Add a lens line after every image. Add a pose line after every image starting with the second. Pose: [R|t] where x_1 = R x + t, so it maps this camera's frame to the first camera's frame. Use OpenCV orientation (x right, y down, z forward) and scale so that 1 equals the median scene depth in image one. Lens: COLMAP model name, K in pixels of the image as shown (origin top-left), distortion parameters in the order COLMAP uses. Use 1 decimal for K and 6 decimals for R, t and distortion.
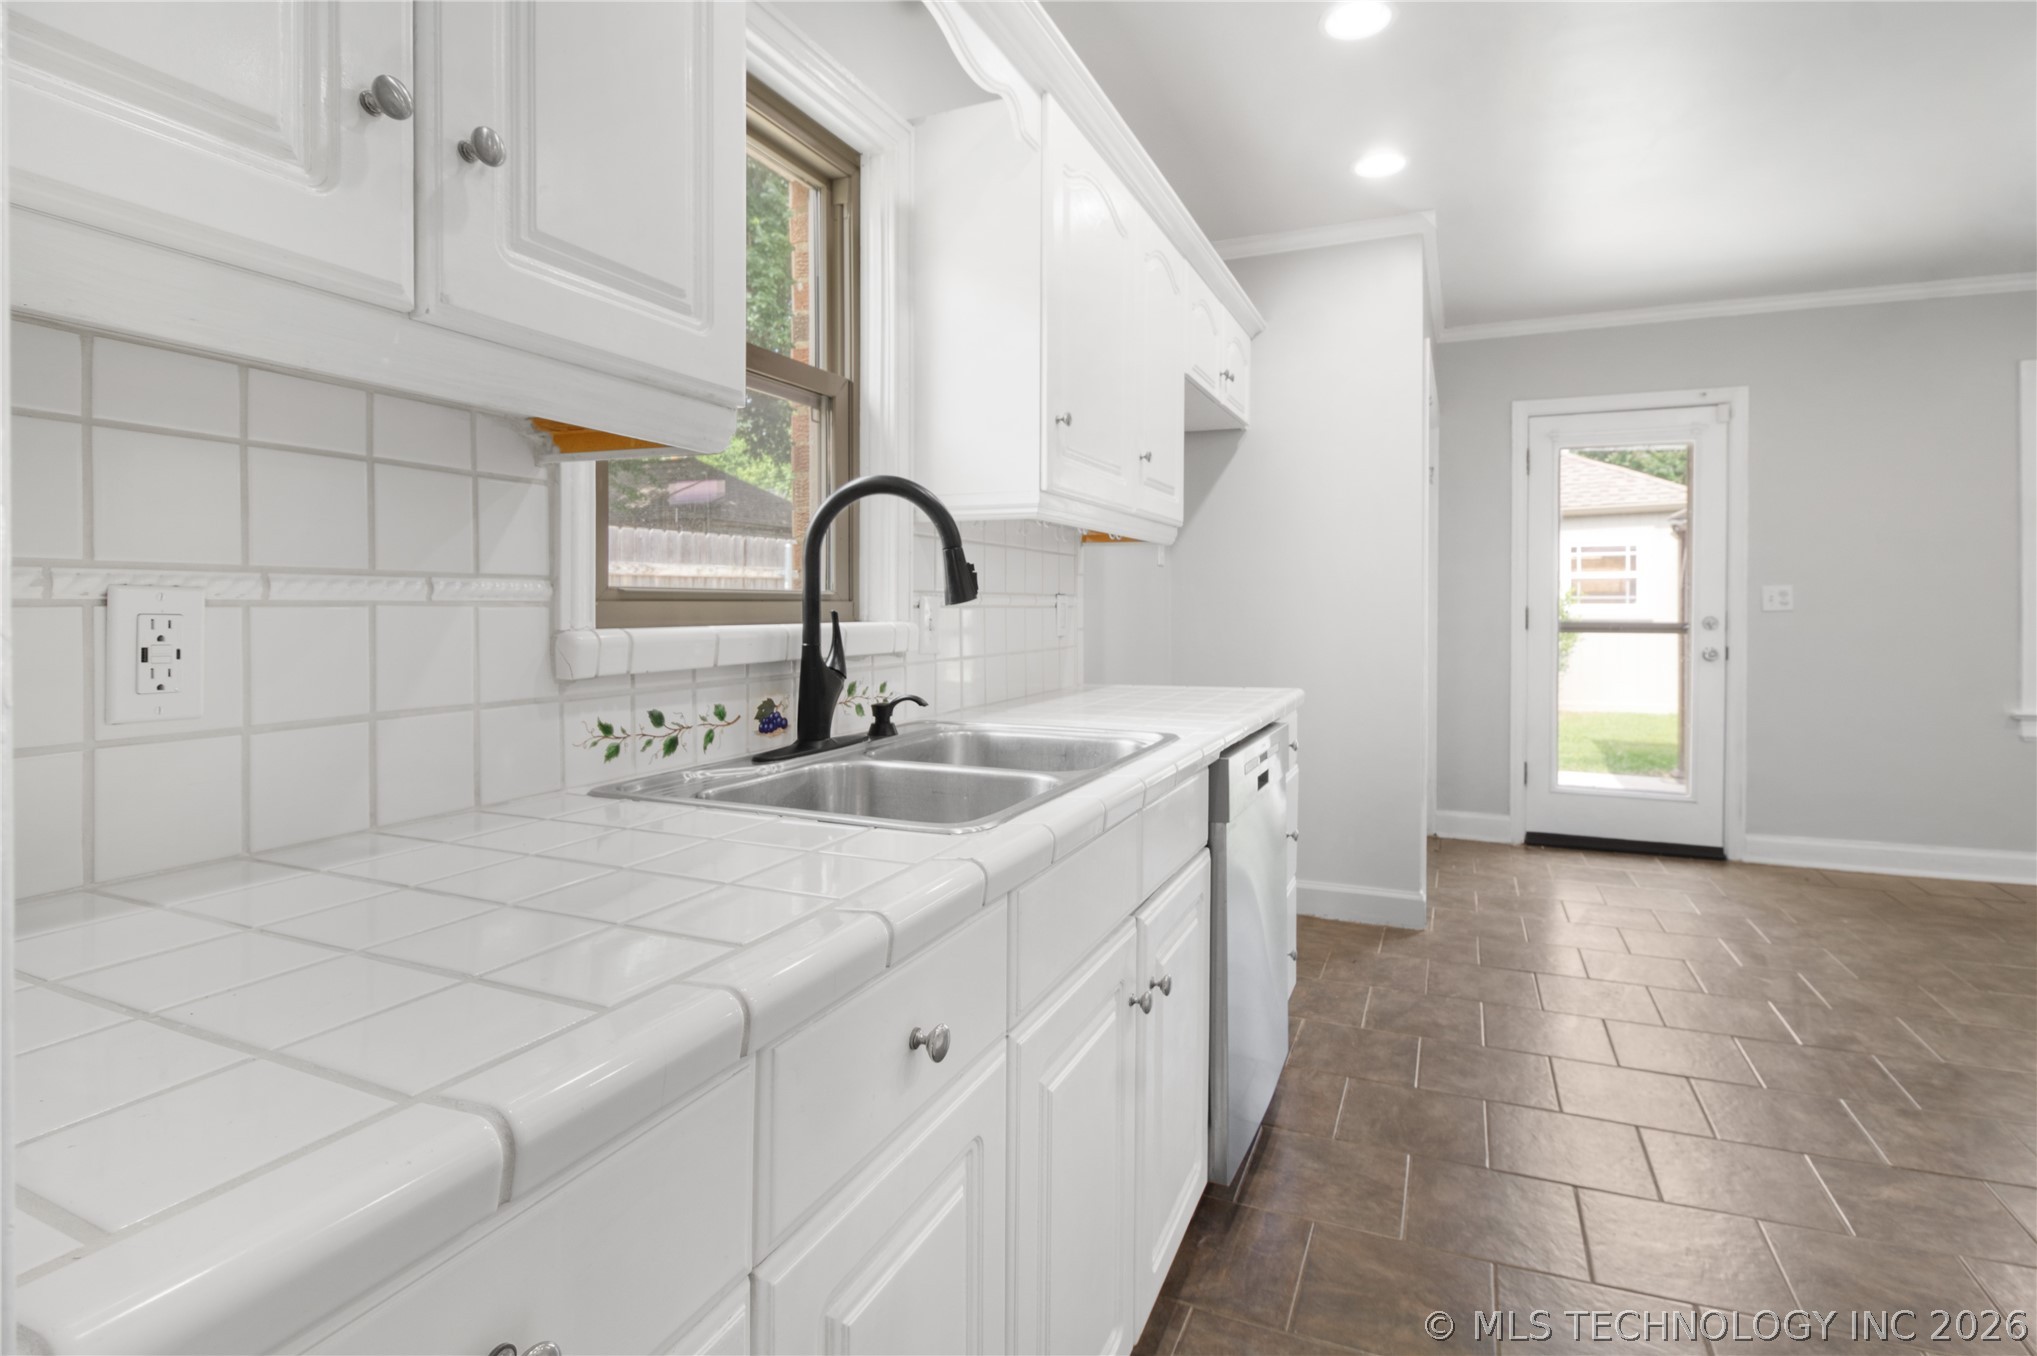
lens RADIAL K [[979.4, 0, 1068.0], [0, 979.4, 604.0], [0, 0, 1]] dist [-0.013926, -0.000406]
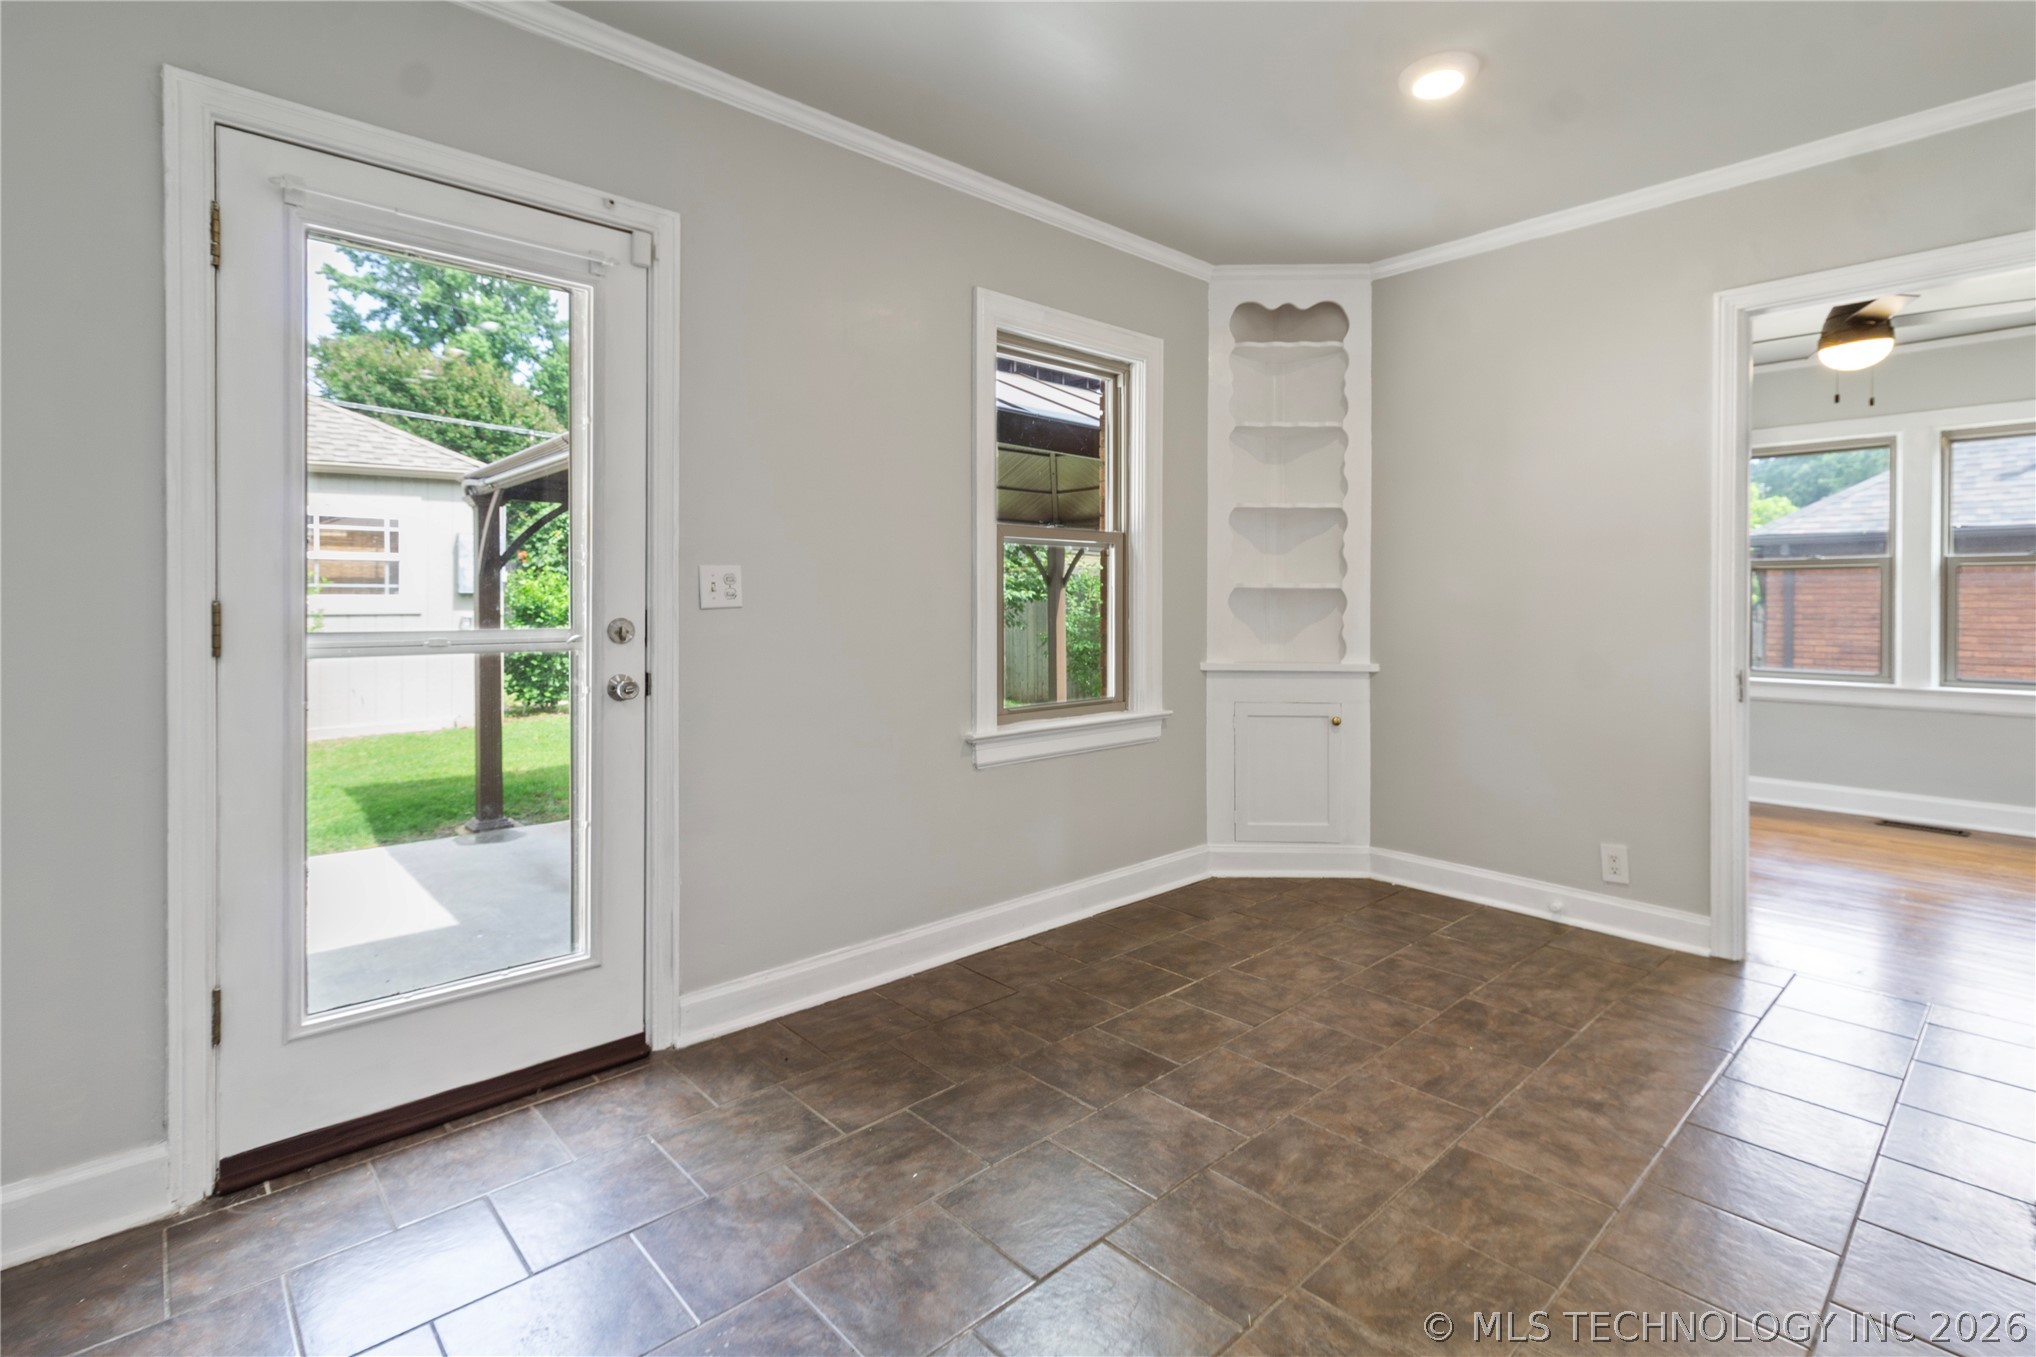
lens RADIAL K [[953.3, 0, 1022.8], [0, 953.3, 609.0], [0, 0, 1]] dist [0.010800, -0.000526]
pose [[0.430586, -0.012622, 0.902461, 0.257640], [-0.001149, 0.999894, 0.014533, -0.000523], [-0.902549, -0.007295, 0.430525, 0.533450]]
